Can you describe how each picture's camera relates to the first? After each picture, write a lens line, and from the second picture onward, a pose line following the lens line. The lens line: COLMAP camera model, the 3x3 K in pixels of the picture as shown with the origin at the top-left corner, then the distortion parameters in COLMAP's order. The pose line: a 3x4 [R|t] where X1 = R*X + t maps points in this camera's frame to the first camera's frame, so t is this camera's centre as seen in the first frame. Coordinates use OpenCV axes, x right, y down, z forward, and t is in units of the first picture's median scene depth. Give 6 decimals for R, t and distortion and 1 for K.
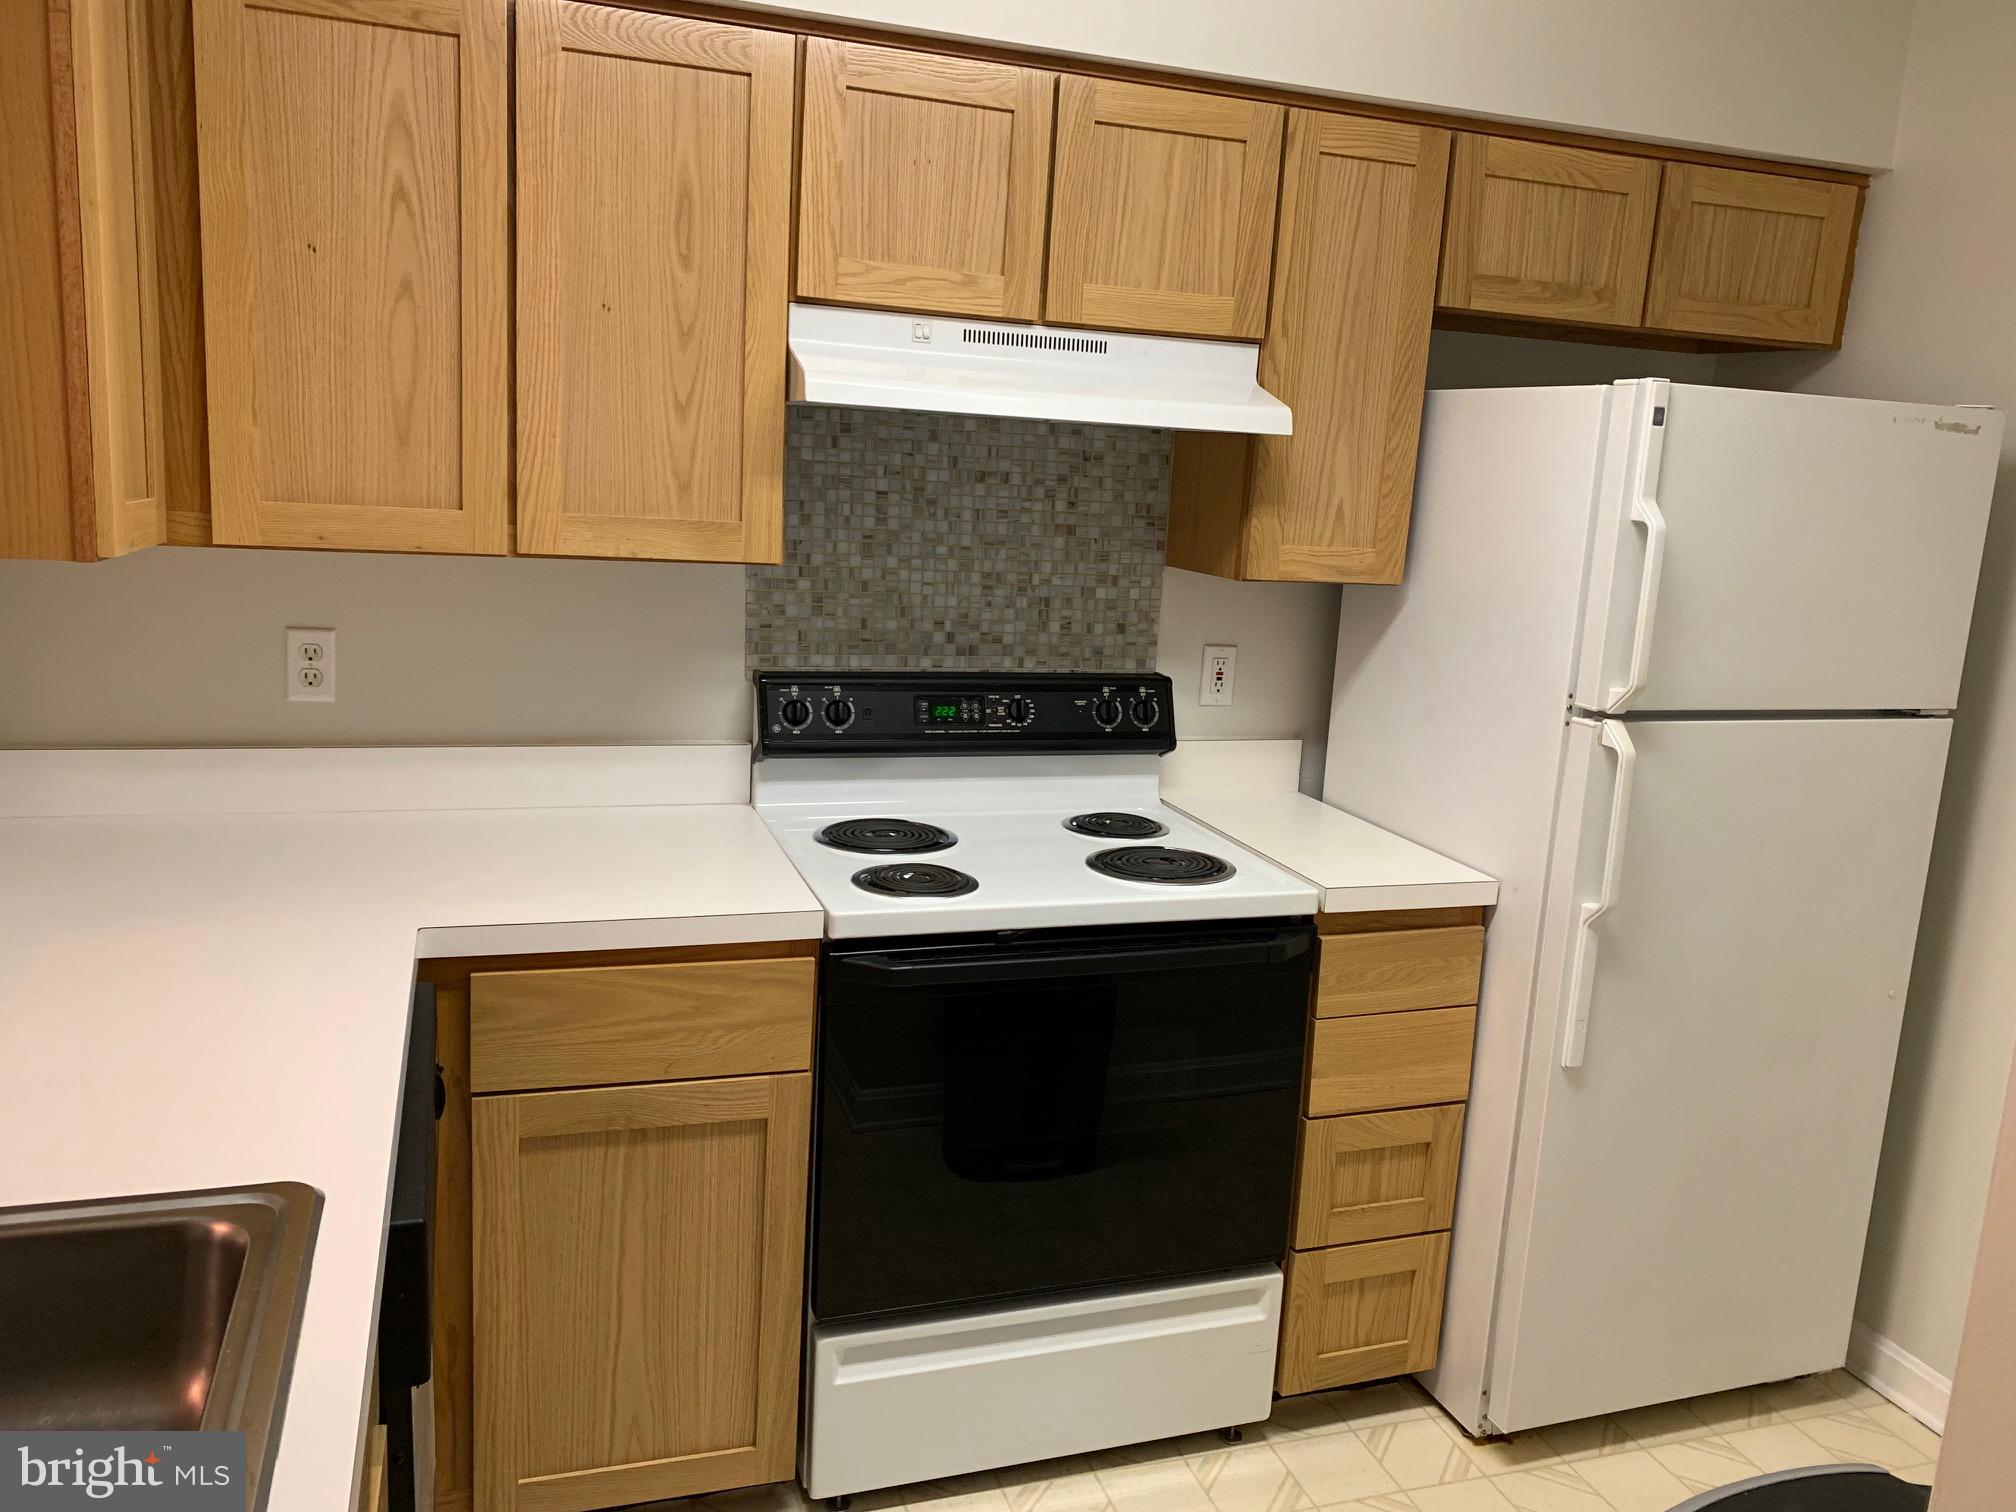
lens RADIAL K [[1514.4, 0, 1008.0], [0, 1514.4, 756.0], [0, 0, 1]] dist [0.035862, -0.065108]
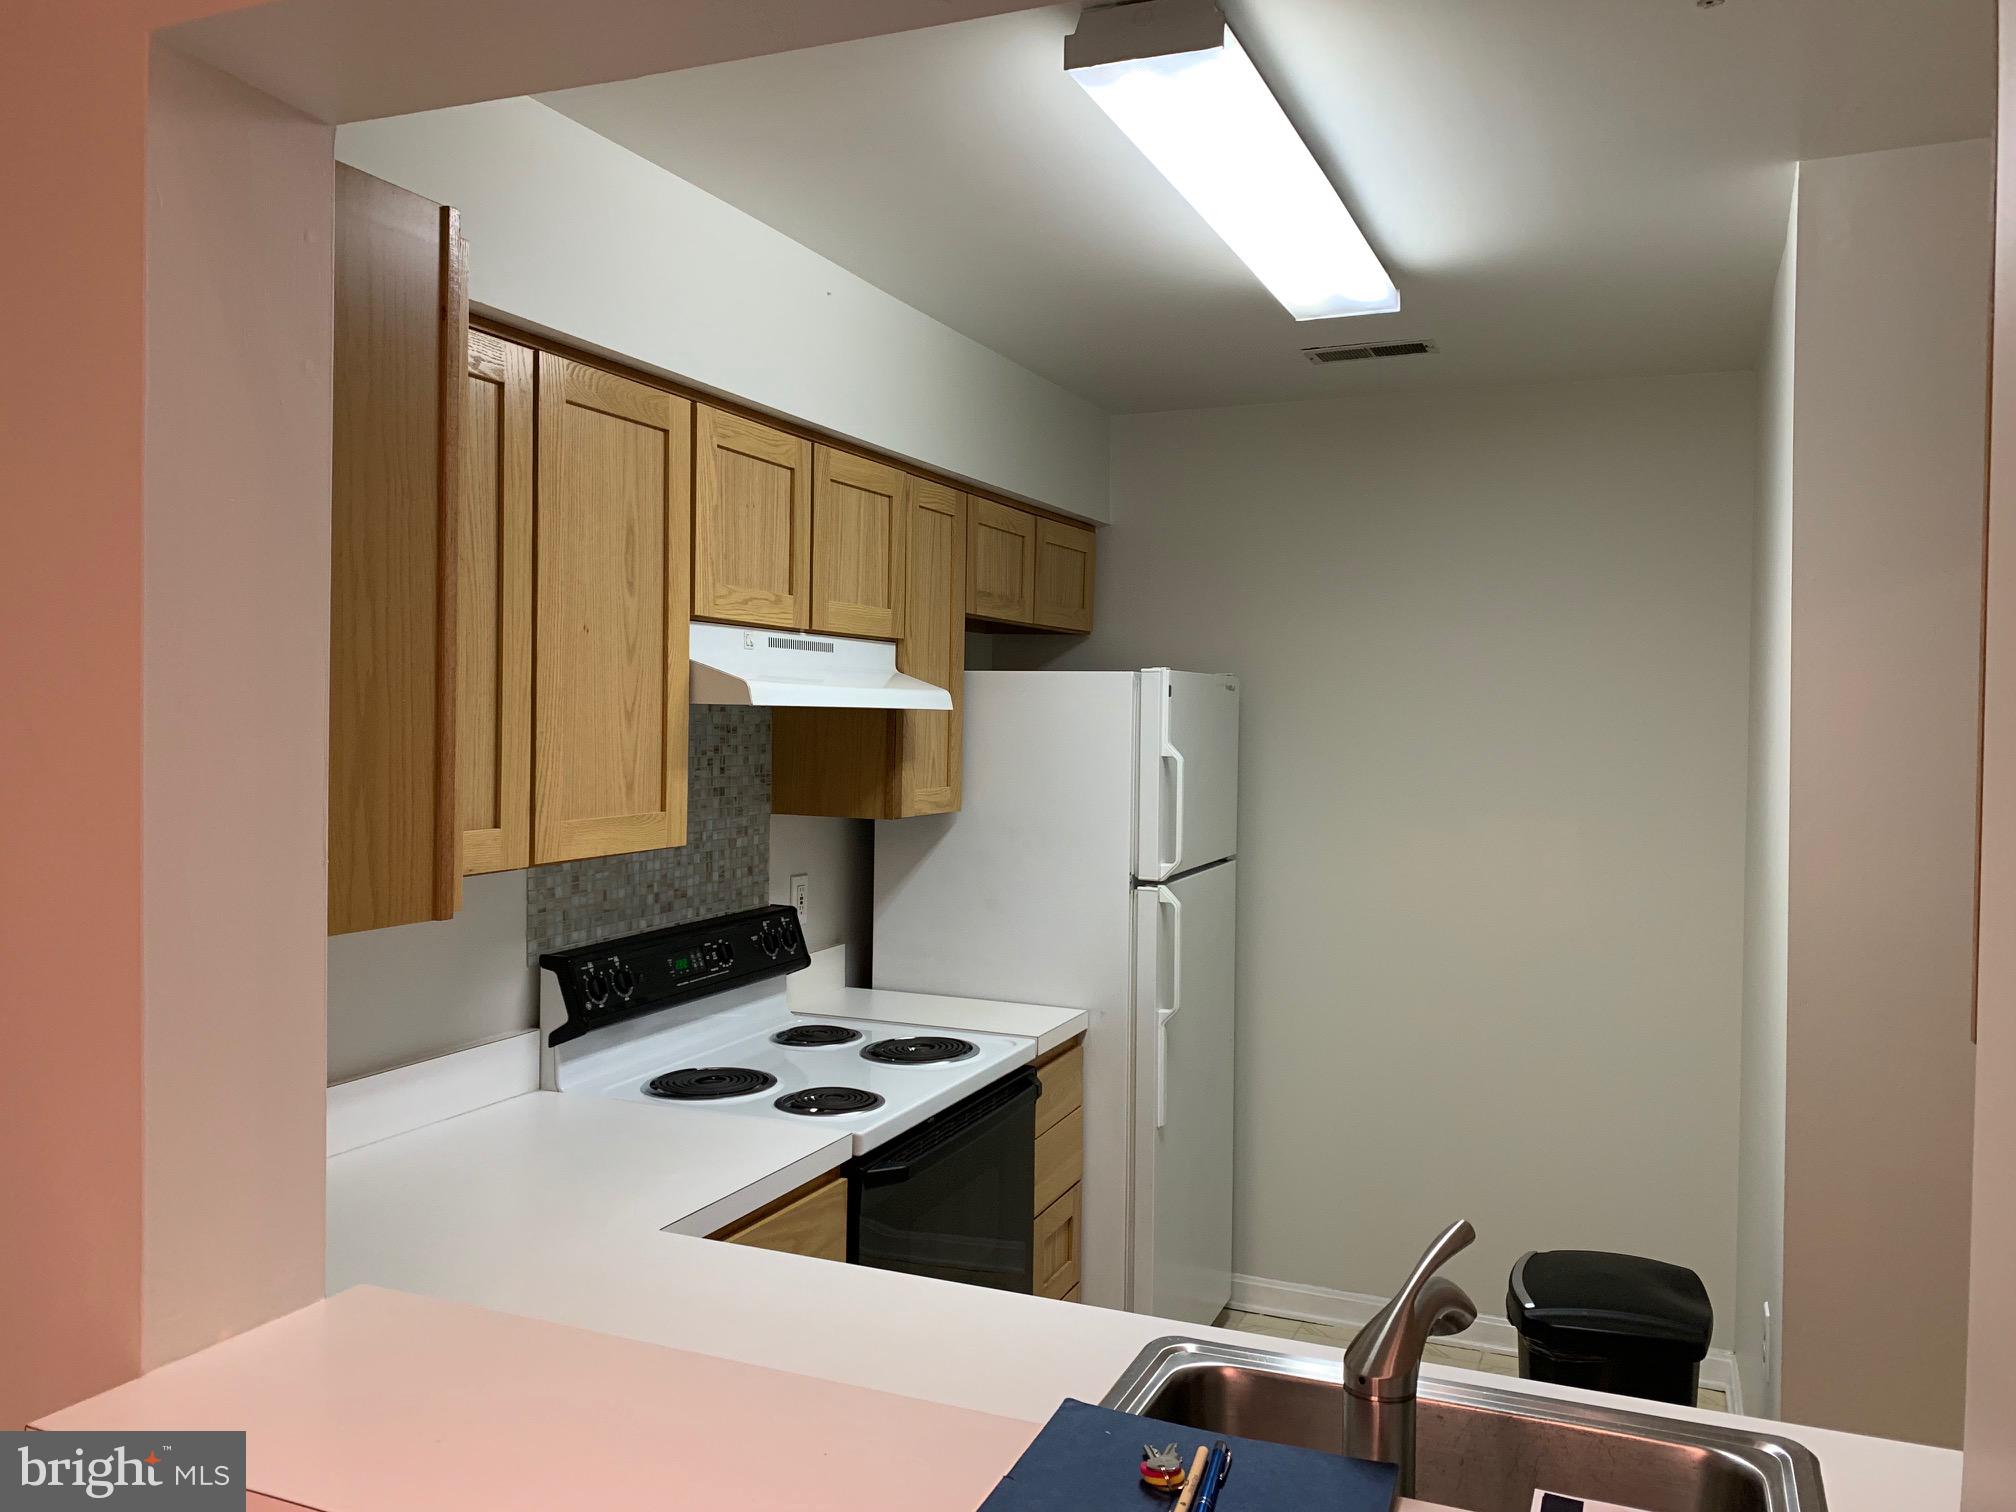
lens RADIAL K [[1547.6, 0, 1009.6], [0, 1547.6, 730.3], [0, 0, 1]] dist [0.099518, -0.212028]
pose [[0.651669, -0.056027, 0.756431, -0.742904], [0.163967, 0.984094, -0.068368, -0.081408], [-0.740569, 0.168583, 0.650490, 0.058251]]
